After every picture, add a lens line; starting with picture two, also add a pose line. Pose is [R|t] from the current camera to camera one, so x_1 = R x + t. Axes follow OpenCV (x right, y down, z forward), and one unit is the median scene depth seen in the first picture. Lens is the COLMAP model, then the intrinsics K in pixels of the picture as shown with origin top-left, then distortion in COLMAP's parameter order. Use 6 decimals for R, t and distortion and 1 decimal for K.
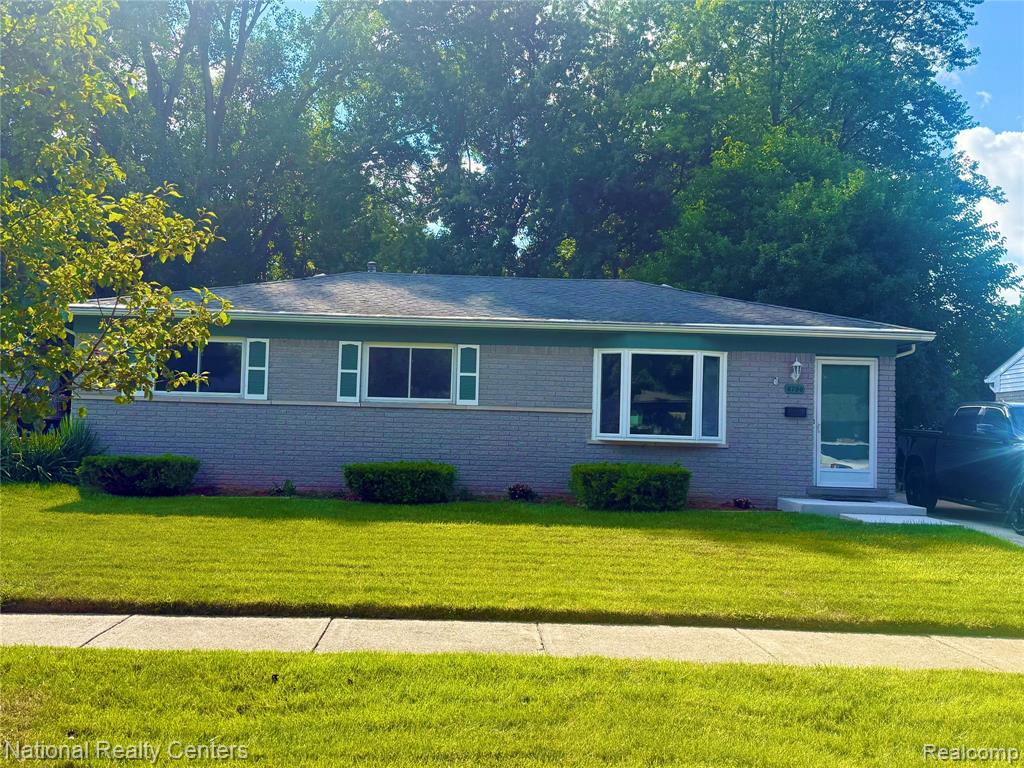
lens RADIAL K [[858.2, 0, 512.1], [0, 858.2, 383.0], [0, 0, 1]] dist [0.060169, 0.004692]
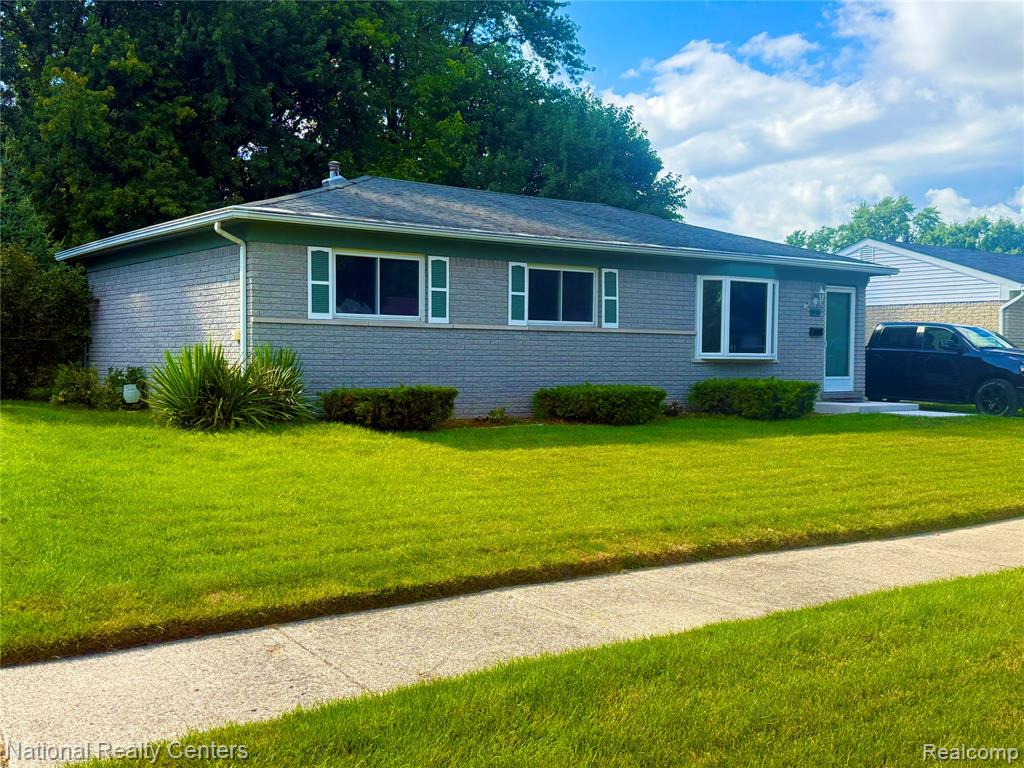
lens RADIAL K [[1104.3, 0, 511.7], [0, 1104.3, 390.3], [0, 0, 1]] dist [0.164283, 0.000000]
pose [[0.806649, -0.038787, 0.589756, -0.932216], [-0.023400, 0.994966, 0.097442, -0.026533], [-0.590567, -0.092402, 0.801681, -0.004422]]
